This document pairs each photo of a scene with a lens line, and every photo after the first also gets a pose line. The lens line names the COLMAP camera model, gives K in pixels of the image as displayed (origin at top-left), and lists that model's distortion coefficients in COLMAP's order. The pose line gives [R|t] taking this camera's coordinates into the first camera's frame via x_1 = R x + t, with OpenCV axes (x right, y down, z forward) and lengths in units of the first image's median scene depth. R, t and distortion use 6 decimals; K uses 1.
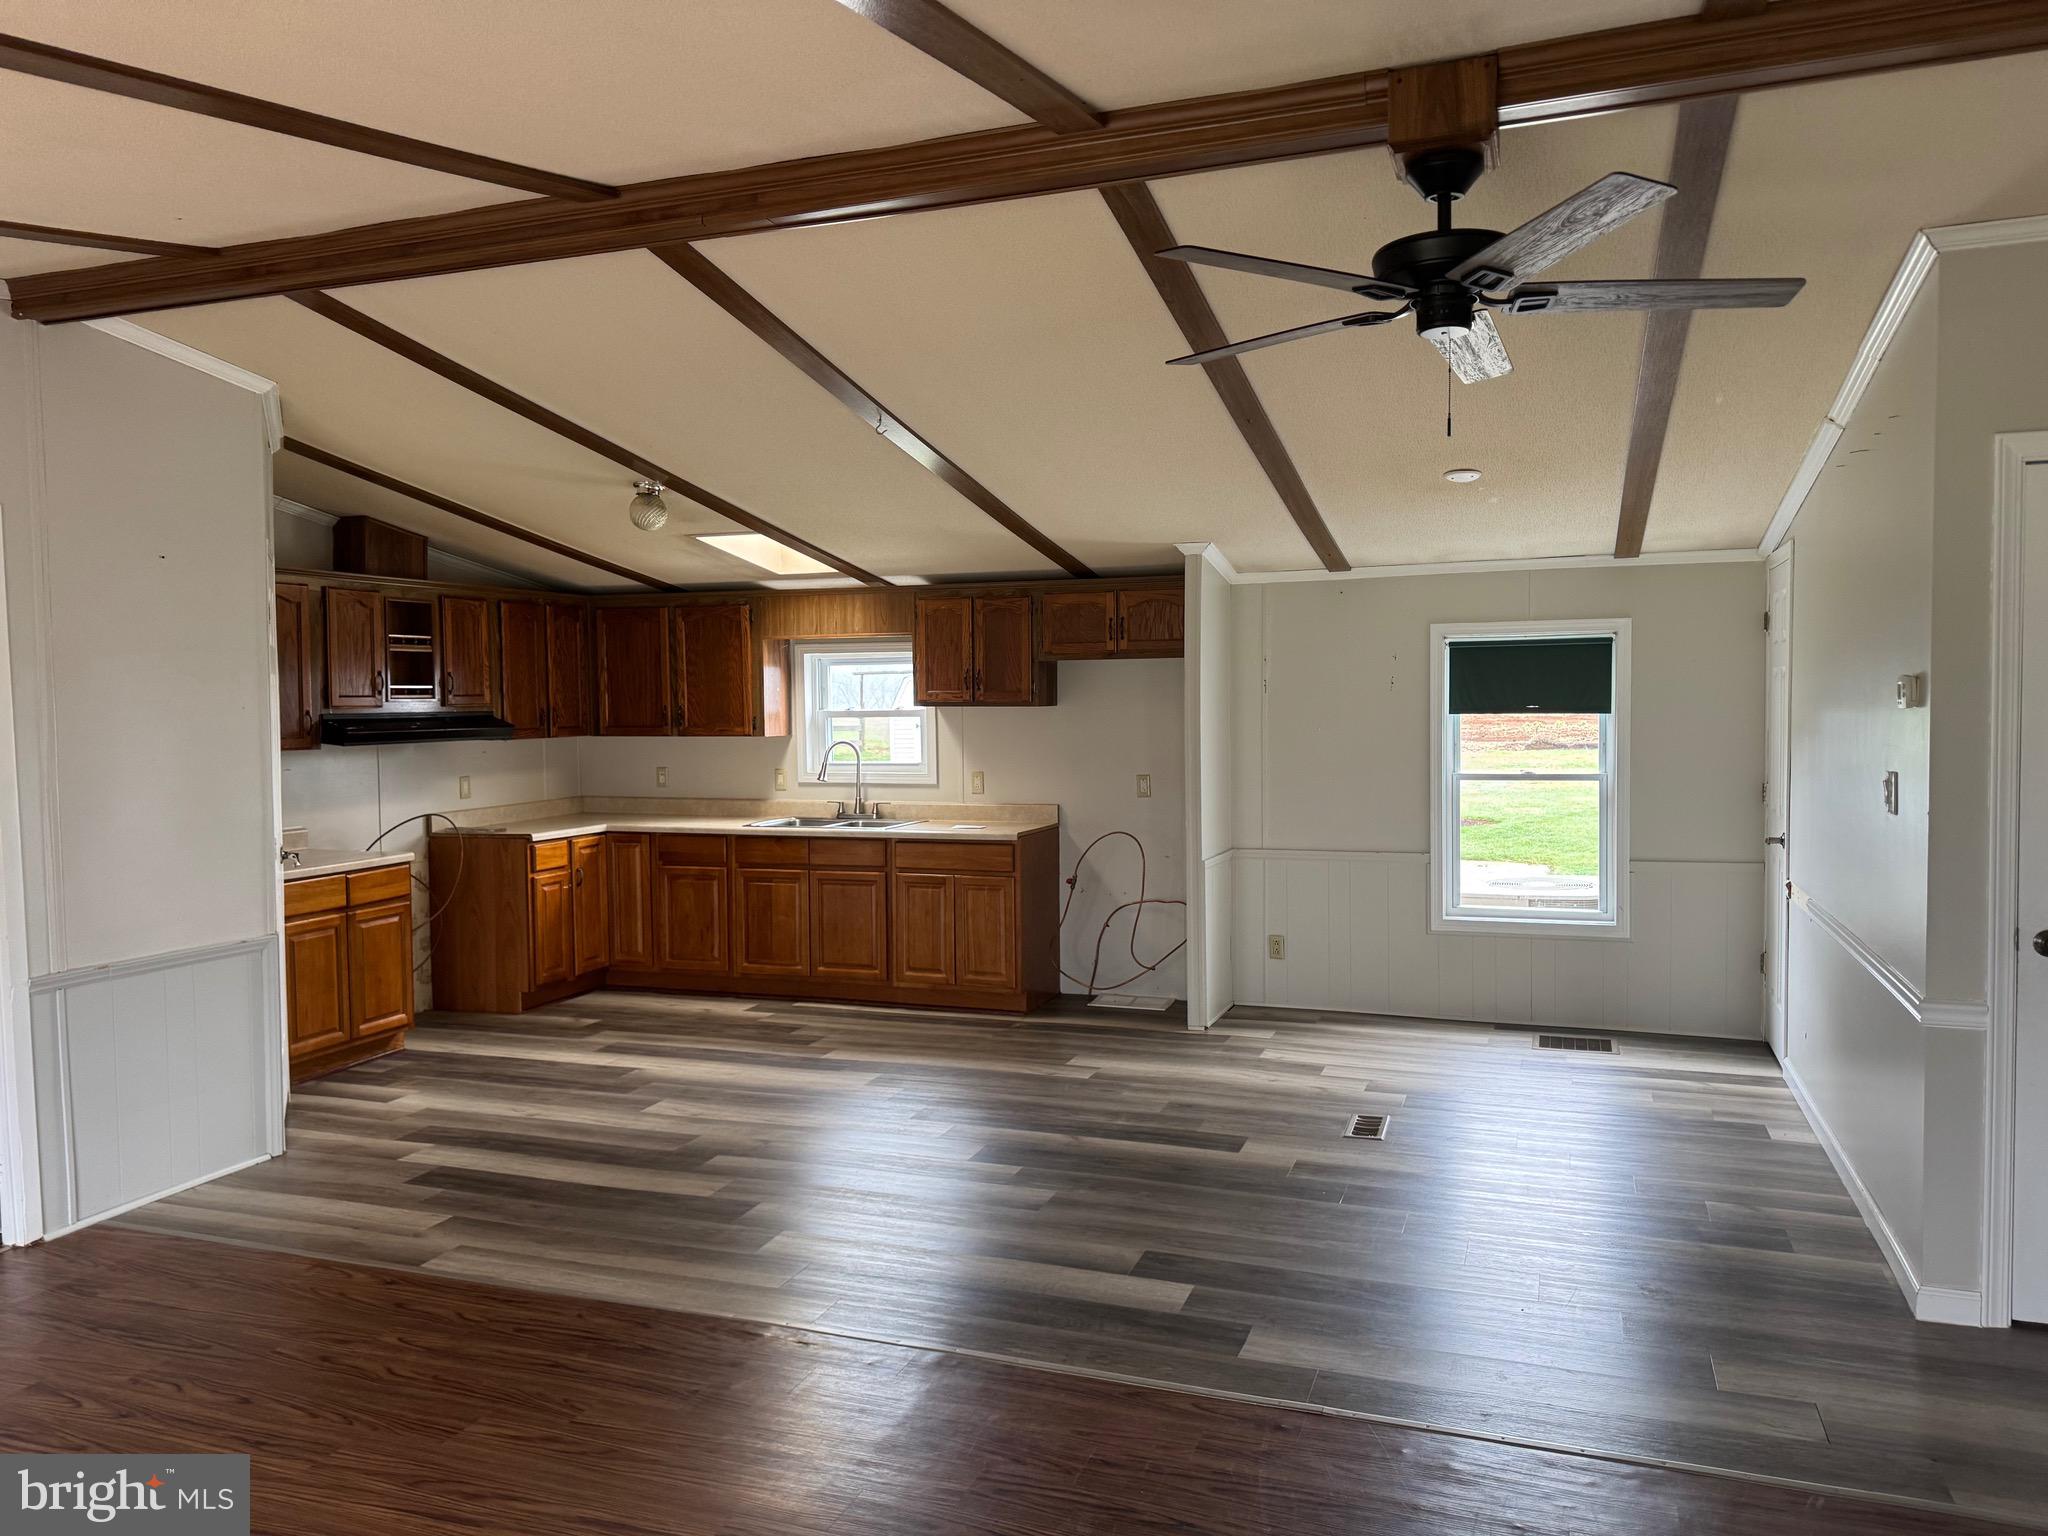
lens RADIAL K [[1465.9, 0, 1024.0], [0, 1465.9, 768.0], [0, 0, 1]] dist [-0.004571, -0.002401]
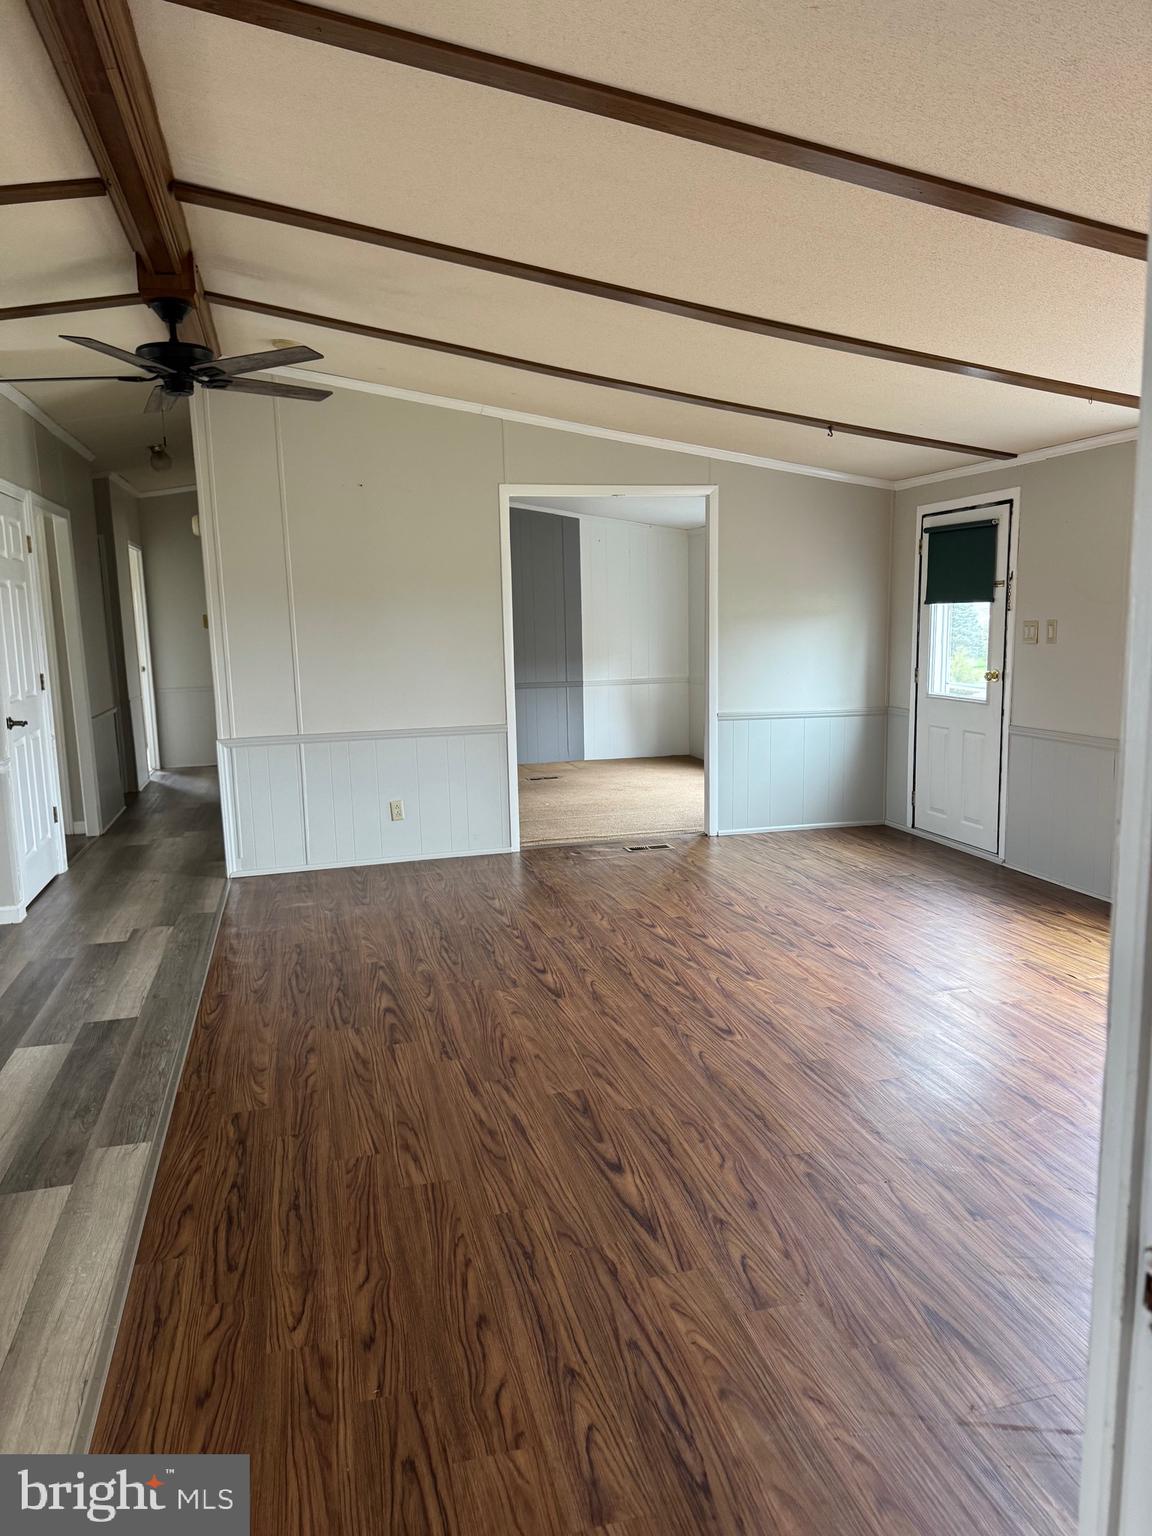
lens RADIAL K [[1076.8, 0, 571.8], [0, 1076.8, 776.1], [0, 0, 1]] dist [0.157222, -0.326557]
pose [[-0.568198, -0.095723, 0.817305, -1.026839], [0.075700, 0.982919, 0.167747, -0.010052], [-0.819403, 0.157183, -0.551247, 1.203464]]
